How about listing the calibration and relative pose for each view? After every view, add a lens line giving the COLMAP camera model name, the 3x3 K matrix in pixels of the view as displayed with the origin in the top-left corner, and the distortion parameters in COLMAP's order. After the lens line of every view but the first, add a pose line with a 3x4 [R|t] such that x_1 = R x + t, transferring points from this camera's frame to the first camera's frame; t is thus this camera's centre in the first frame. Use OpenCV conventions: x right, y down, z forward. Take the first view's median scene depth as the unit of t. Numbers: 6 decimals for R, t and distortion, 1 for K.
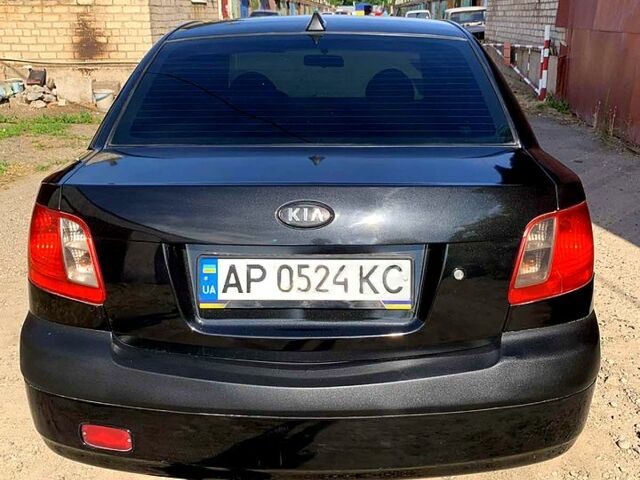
lens RADIAL K [[688.1, 0, 320.7], [0, 688.1, 238.0], [0, 0, 1]] dist [0.018636, 0.000000]
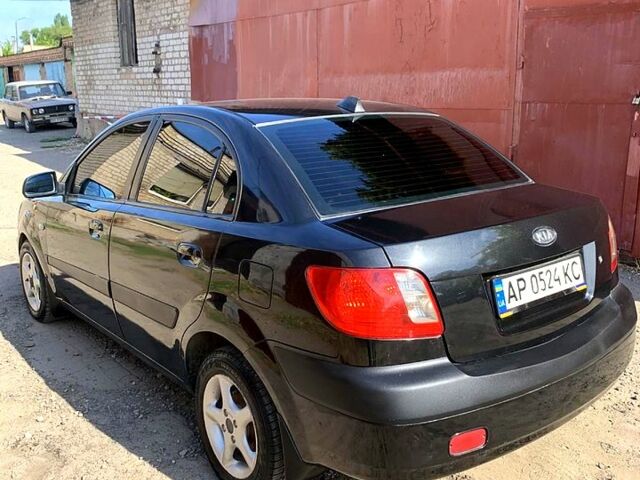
lens RADIAL K [[688.1, 0, 320.6], [0, 688.1, 240.5], [0, 0, 1]] dist [0.018636, 0.000000]
pose [[0.762119, -0.152356, 0.629256, -1.235471], [0.209375, 0.977690, -0.016865, -0.093783], [-0.612647, 0.144603, 0.777015, 0.162144]]
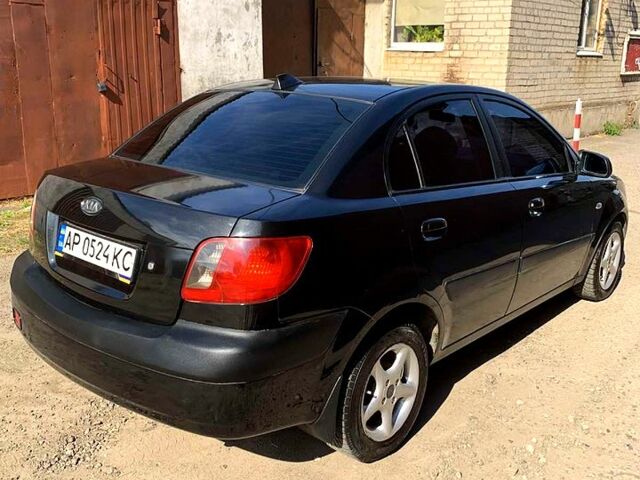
lens RADIAL K [[688.1, 0, 320.3], [0, 688.1, 241.5], [0, 0, 1]] dist [0.018636, 0.000000]
pose [[0.754110, 0.185816, -0.629912, 1.276963], [-0.222081, 0.974787, 0.021682, -0.097303], [0.618060, 0.123540, 0.776363, 0.135206]]
